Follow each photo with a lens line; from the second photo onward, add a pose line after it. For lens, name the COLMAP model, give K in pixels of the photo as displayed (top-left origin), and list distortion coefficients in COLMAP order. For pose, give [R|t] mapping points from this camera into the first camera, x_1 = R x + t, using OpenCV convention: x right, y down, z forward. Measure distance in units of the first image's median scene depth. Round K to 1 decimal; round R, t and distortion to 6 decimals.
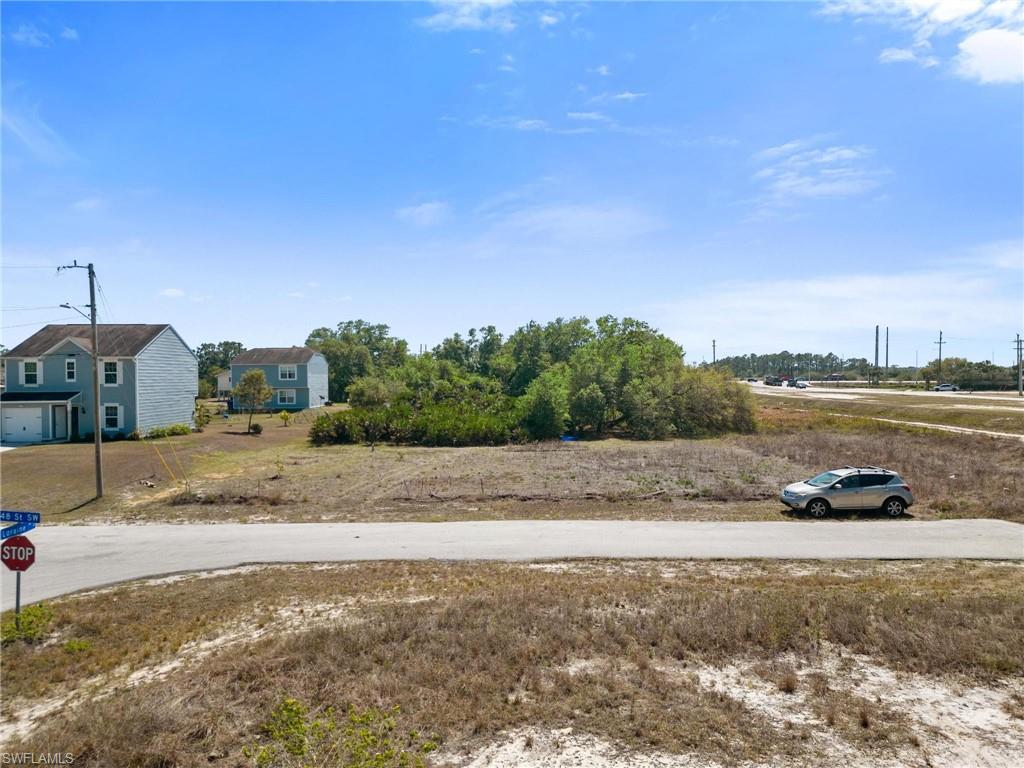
lens RADIAL K [[716.4, 0, 510.1], [0, 716.4, 381.6], [0, 0, 1]] dist [0.077406, -0.080944]
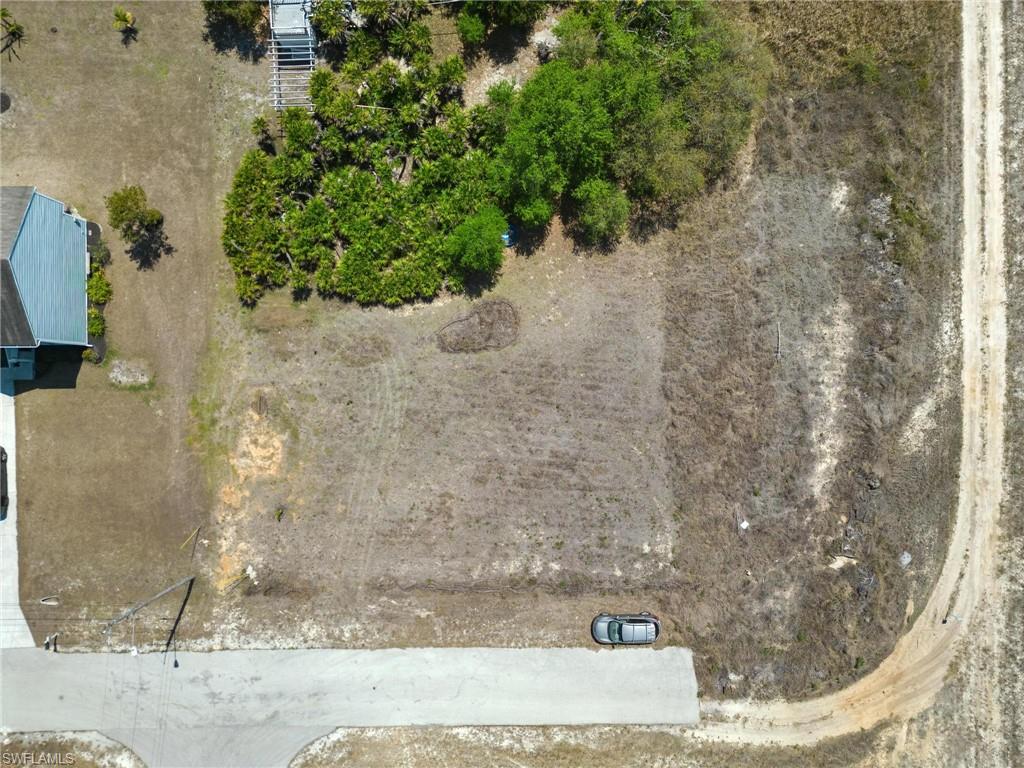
lens RADIAL K [[722.5, 0, 512.0], [0, 722.5, 384.0], [0, 0, 1]] dist [0.022837, -0.003300]
pose [[0.999974, -0.005585, -0.004461, 0.252423], [0.004548, 0.015735, 0.999866, -2.294894], [-0.005514, -0.999861, 0.015760, 2.178020]]
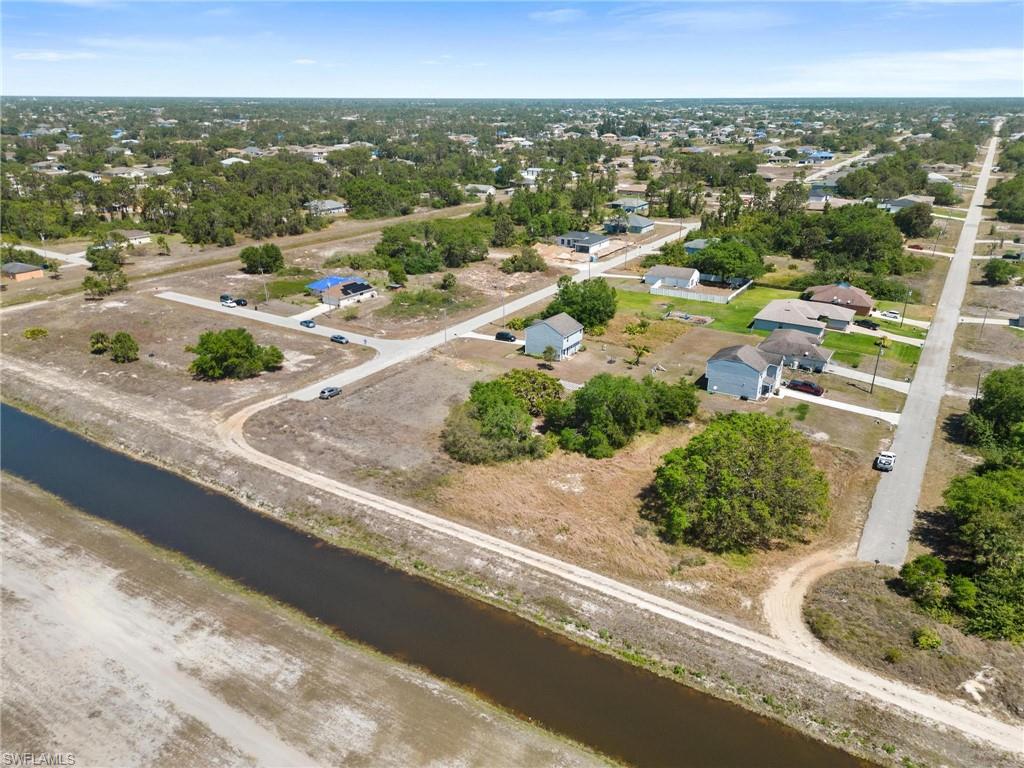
lens RADIAL K [[716.4, 0, 510.1], [0, 716.4, 381.6], [0, 0, 1]] dist [0.077406, -0.080944]
pose [[-0.533995, 0.313817, -0.785091, 4.929985], [-0.008585, 0.926506, 0.376183, -2.388695], [0.845444, 0.207620, -0.492055, 6.016469]]
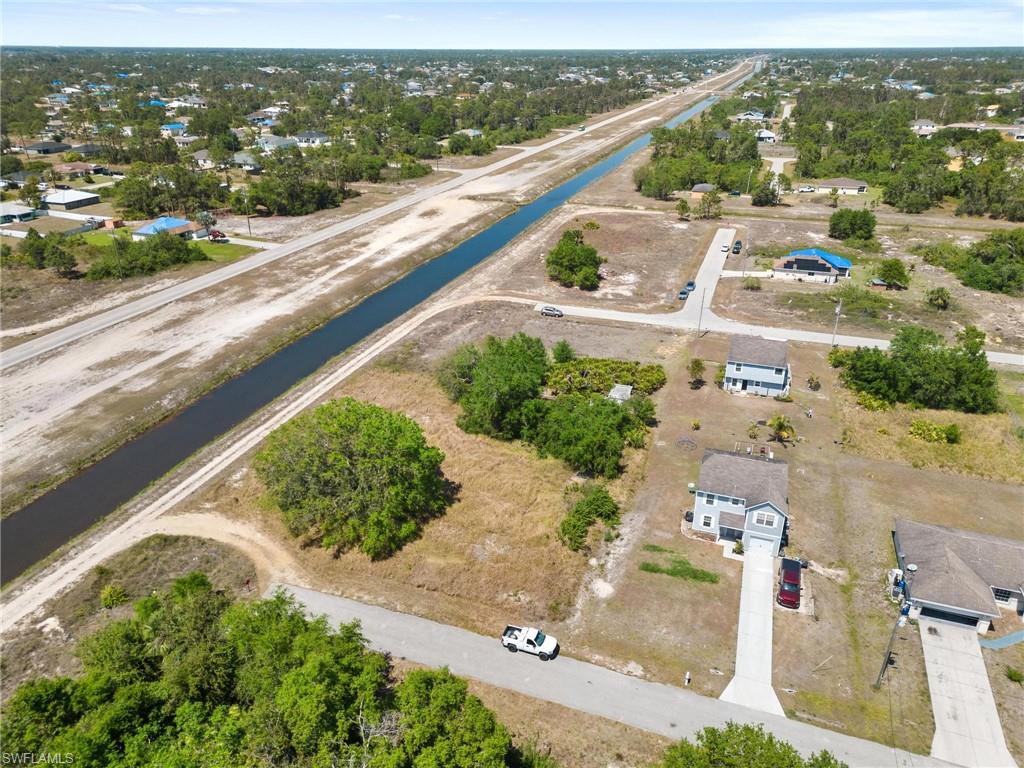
lens RADIAL K [[719.0, 0, 510.4], [0, 719.0, 381.3], [0, 0, 1]] dist [0.085895, -0.096683]
pose [[-0.941590, -0.136538, 0.307840, -1.376407], [0.007908, 0.904903, 0.425544, -2.336710], [-0.336668, 0.403123, -0.850968, 8.216697]]
